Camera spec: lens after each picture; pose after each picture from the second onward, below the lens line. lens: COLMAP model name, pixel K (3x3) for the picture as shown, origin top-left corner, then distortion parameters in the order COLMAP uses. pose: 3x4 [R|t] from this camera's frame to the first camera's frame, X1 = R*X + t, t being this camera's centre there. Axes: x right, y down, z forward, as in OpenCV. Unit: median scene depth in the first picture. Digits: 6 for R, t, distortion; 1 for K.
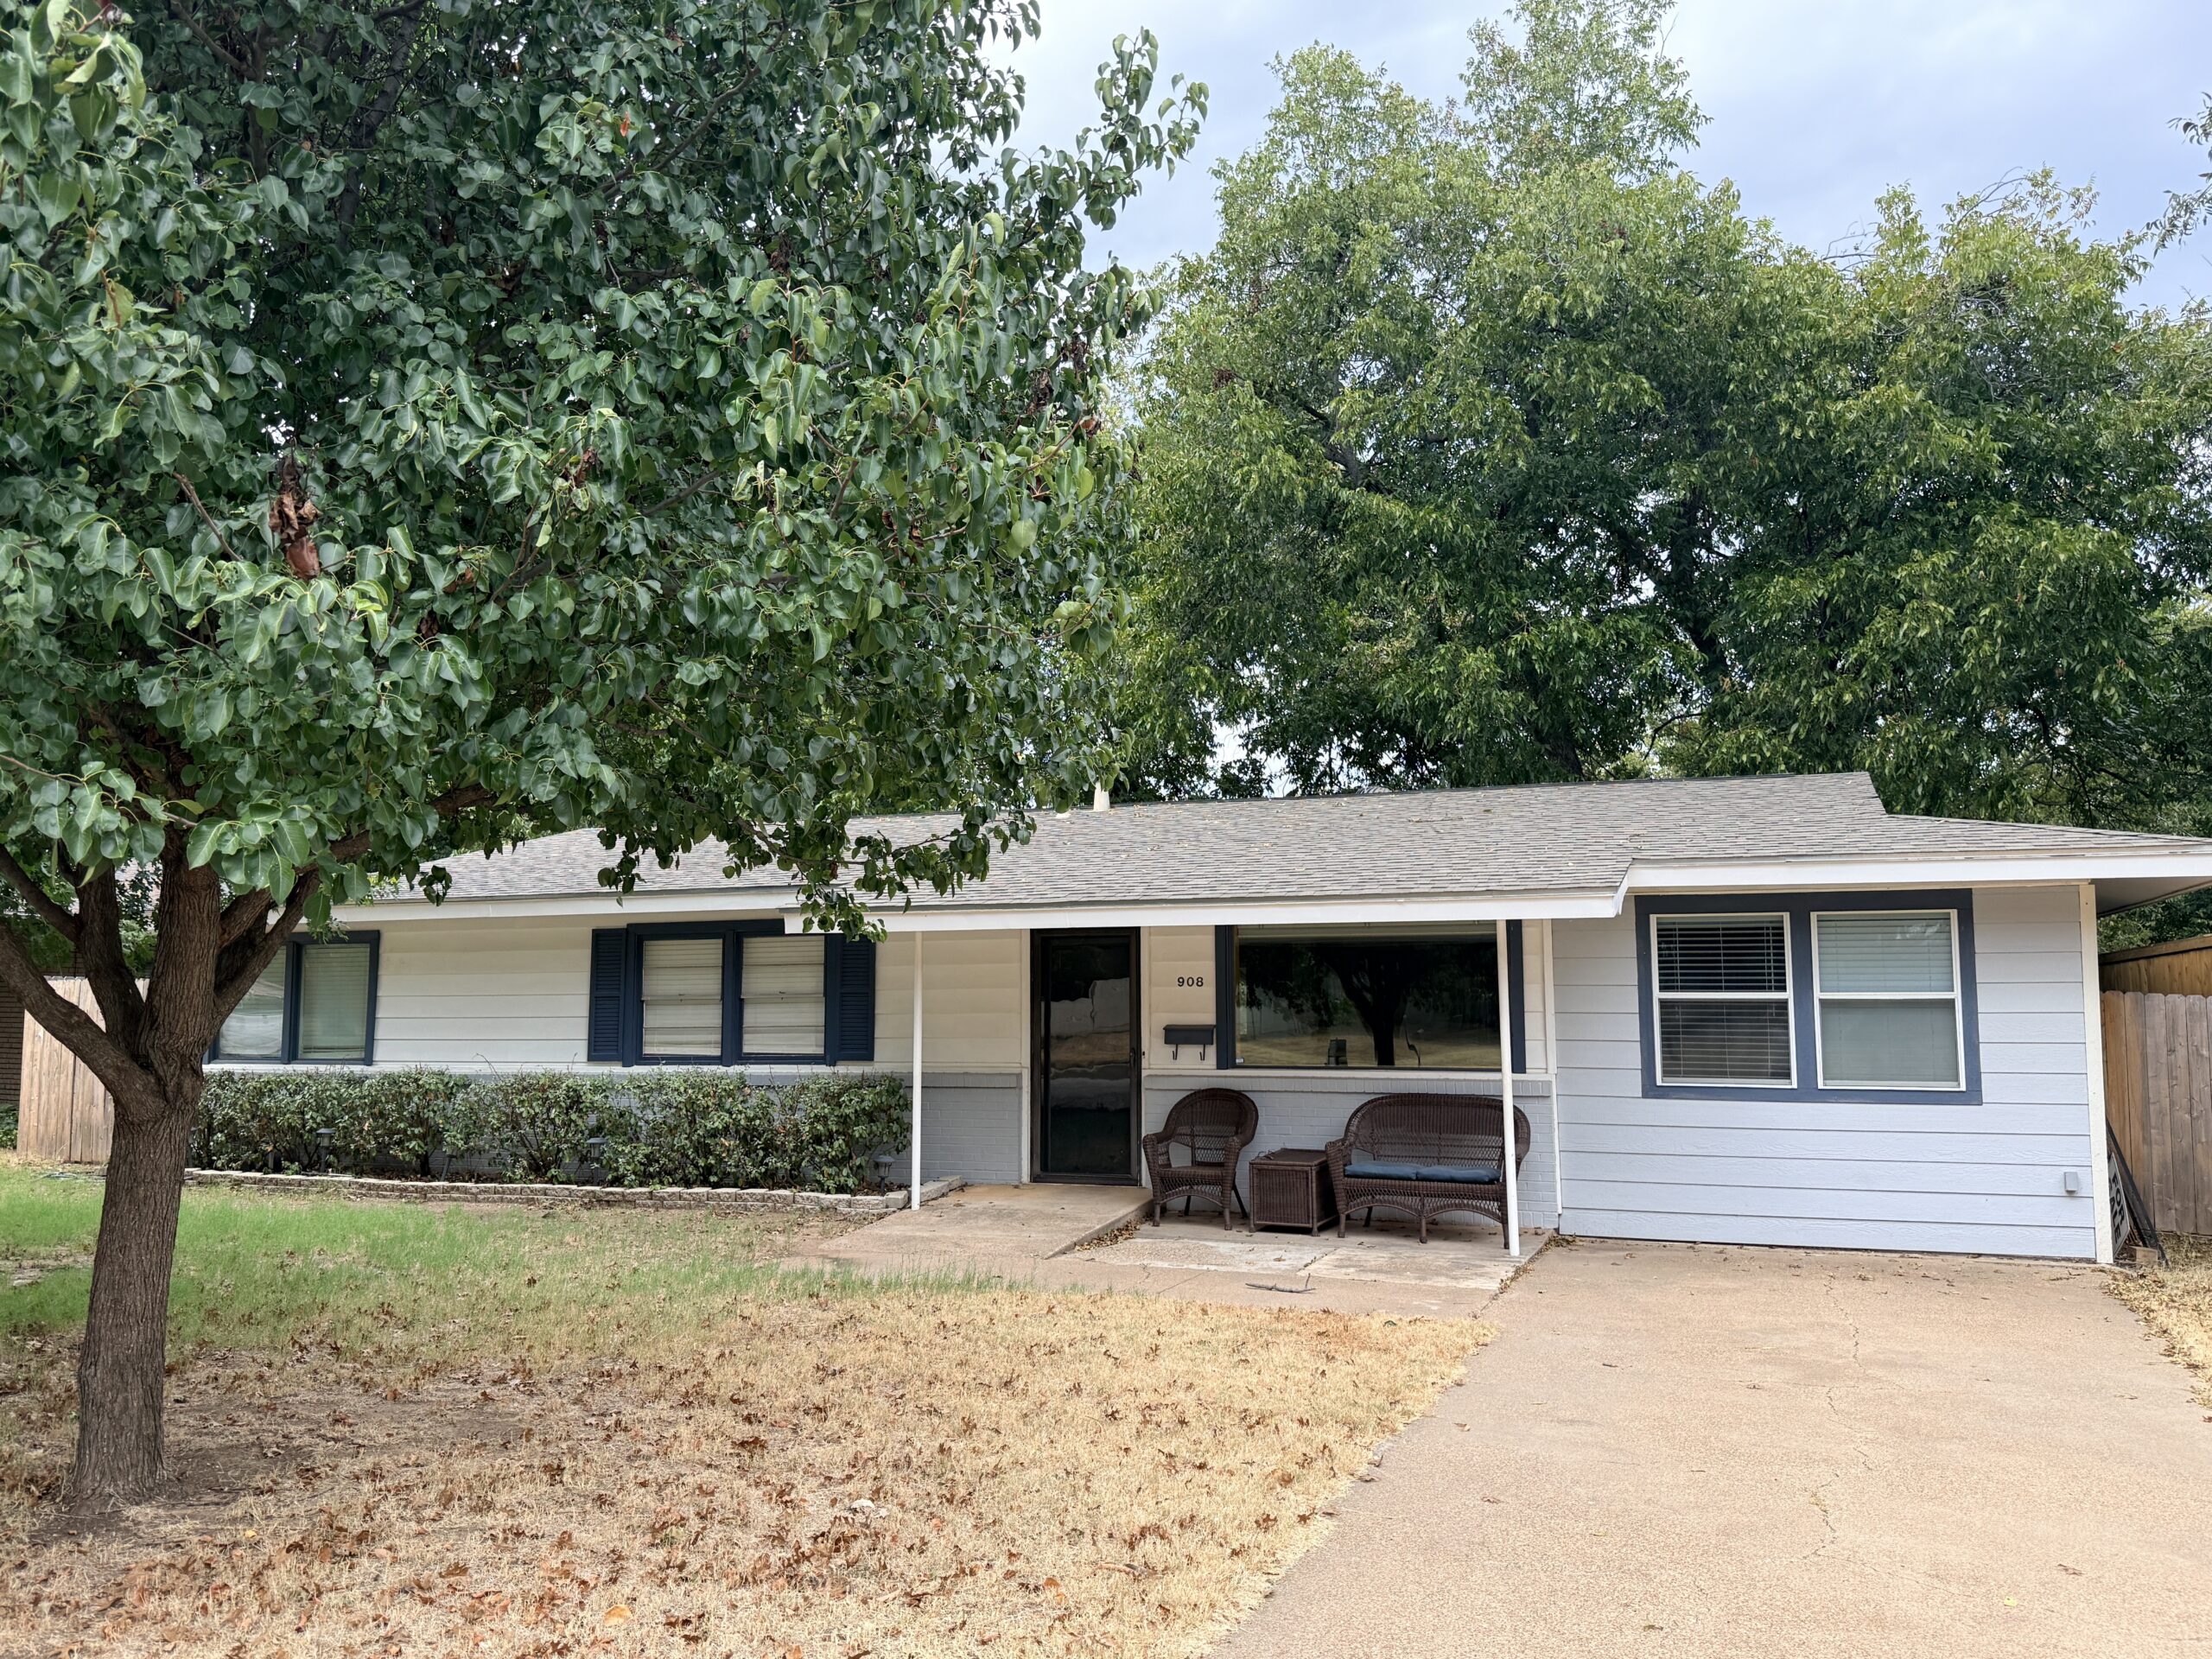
lens RADIAL K [[1710.3, 0, 1106.0], [0, 1710.3, 829.5], [0, 0, 1]] dist [0.172702, -0.321286]
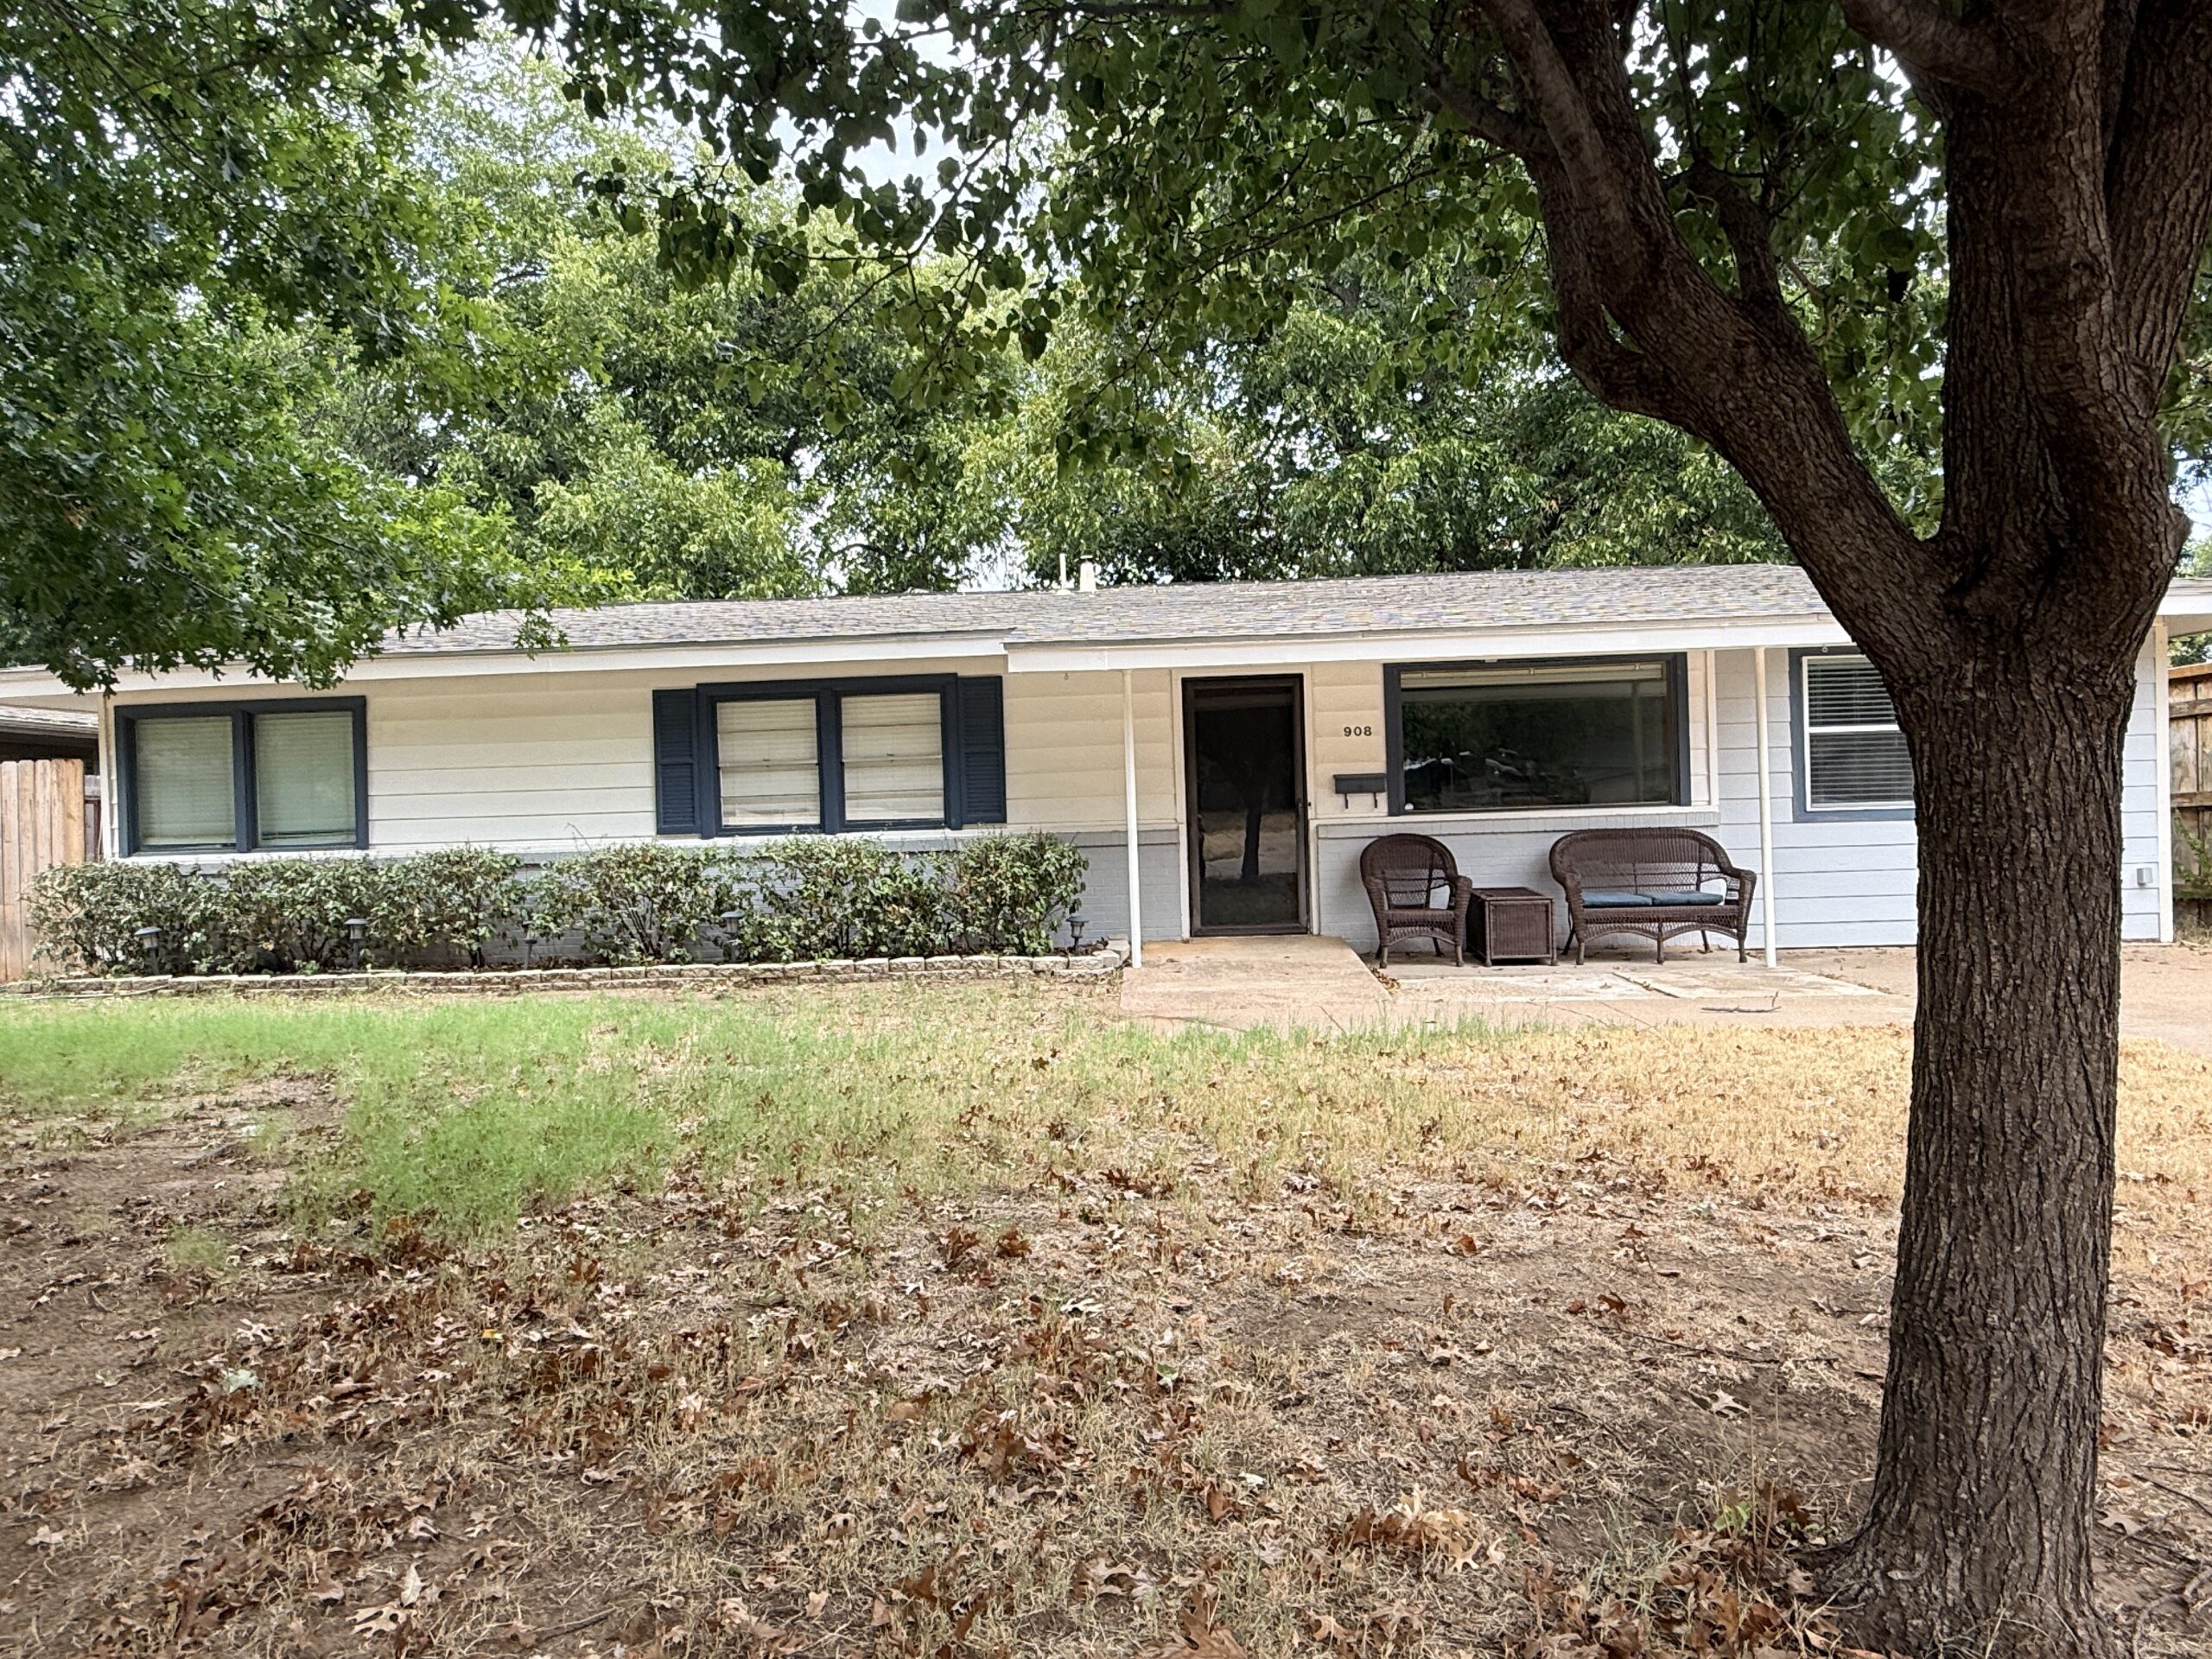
lens RADIAL K [[1328.6, 0, 1106.0], [0, 1328.6, 829.5], [0, 0, 1]] dist [0.006712, 0.000089]
pose [[0.949667, -0.029378, 0.311881, -0.315853], [-0.003403, 0.994567, 0.104045, 0.061987], [-0.313243, -0.099870, 0.944407, 0.290792]]
